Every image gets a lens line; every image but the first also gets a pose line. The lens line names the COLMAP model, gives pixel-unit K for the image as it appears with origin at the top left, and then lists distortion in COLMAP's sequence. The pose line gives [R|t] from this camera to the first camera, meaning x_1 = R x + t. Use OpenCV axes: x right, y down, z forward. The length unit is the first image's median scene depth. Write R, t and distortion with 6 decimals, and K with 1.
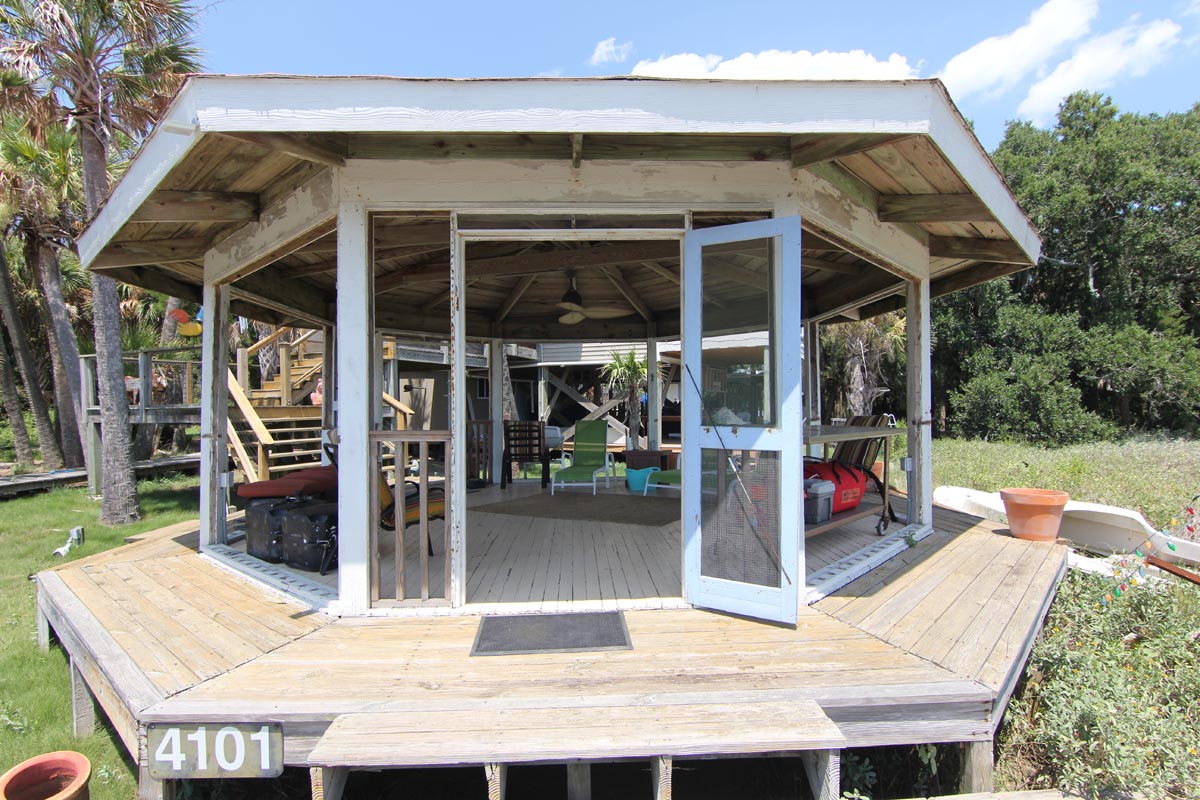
lens RADIAL K [[608.0, 0, 603.4], [0, 608.0, 397.1], [0, 0, 1]] dist [-0.008395, -0.008245]
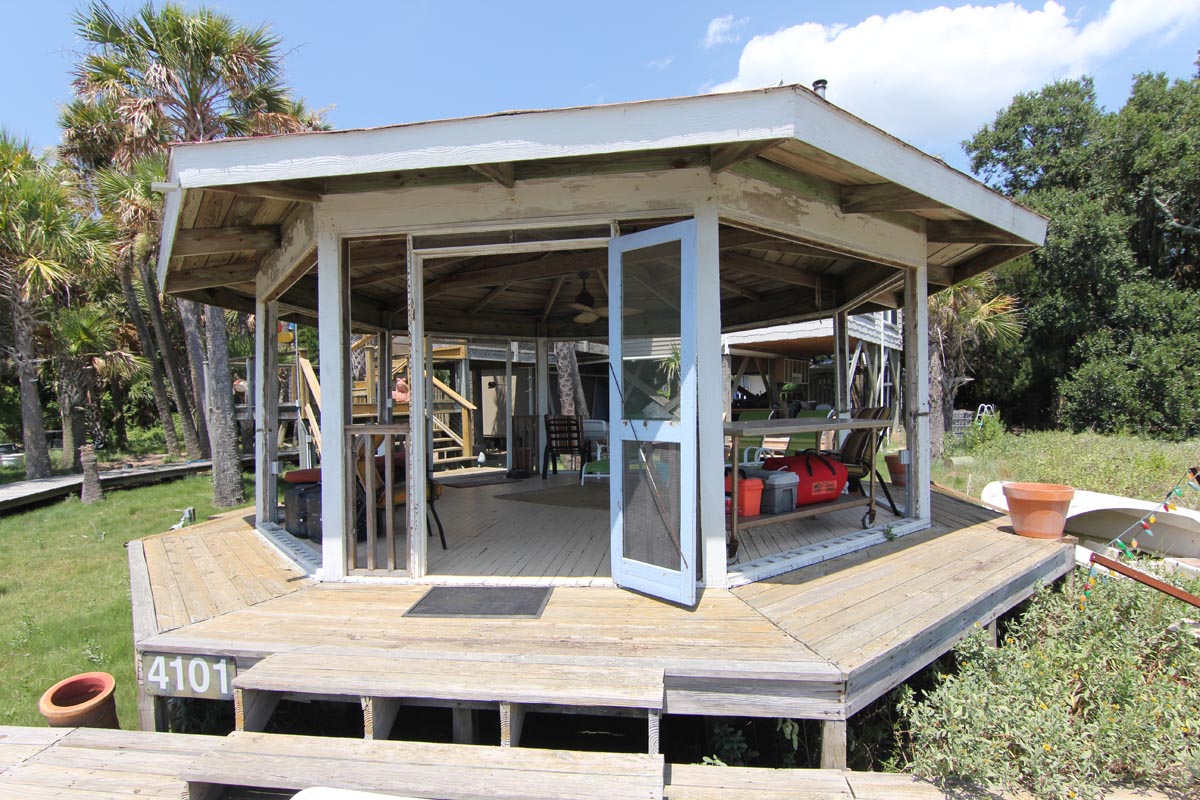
lens RADIAL K [[608.0, 0, 602.5], [0, 608.0, 396.8], [0, 0, 1]] dist [-0.008395, -0.008245]
pose [[0.984768, -0.012697, -0.173410, 0.135256], [0.014419, 0.999858, 0.008672, -0.001281], [0.173275, -0.011040, 0.984812, -0.030973]]
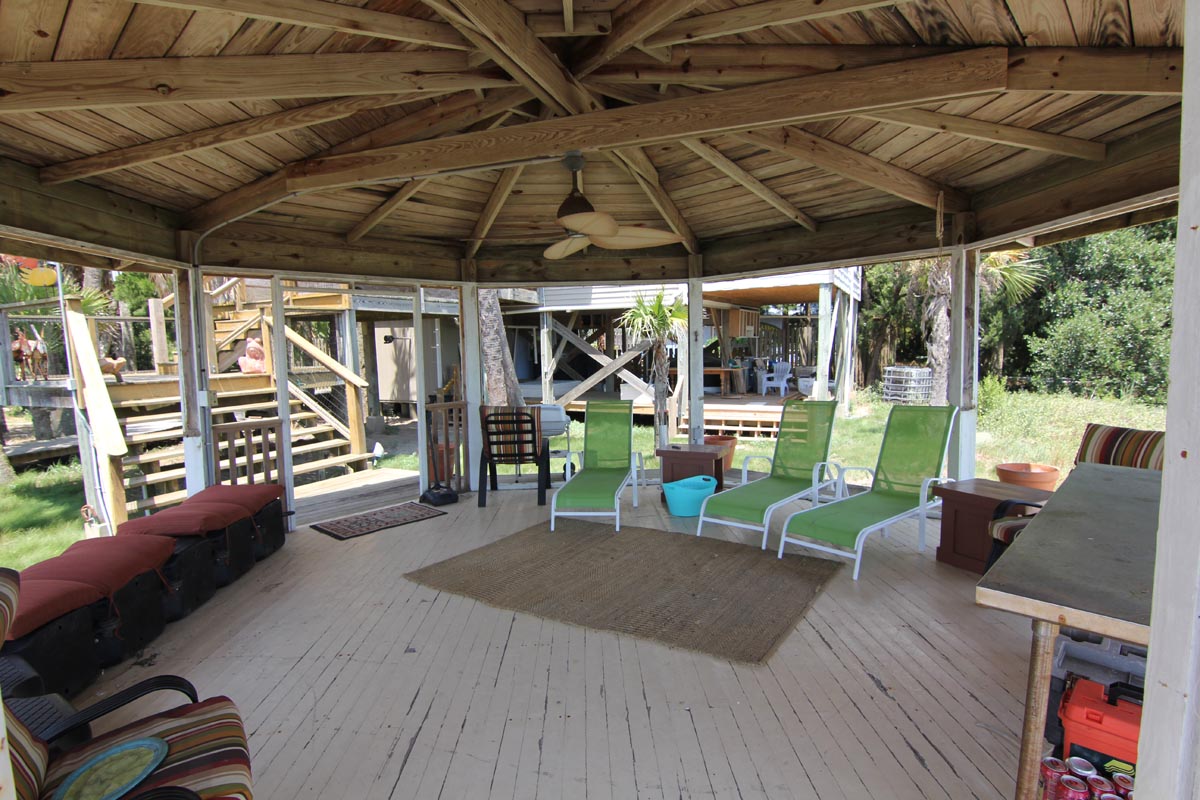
lens RADIAL K [[608.0, 0, 603.7], [0, 608.0, 407.3], [0, 0, 1]] dist [-0.008395, -0.008245]
pose [[0.999810, -0.011358, -0.015866, -0.017507], [0.013164, 0.992830, 0.118812, -0.044053], [0.014403, -0.118998, 0.992790, 0.374842]]
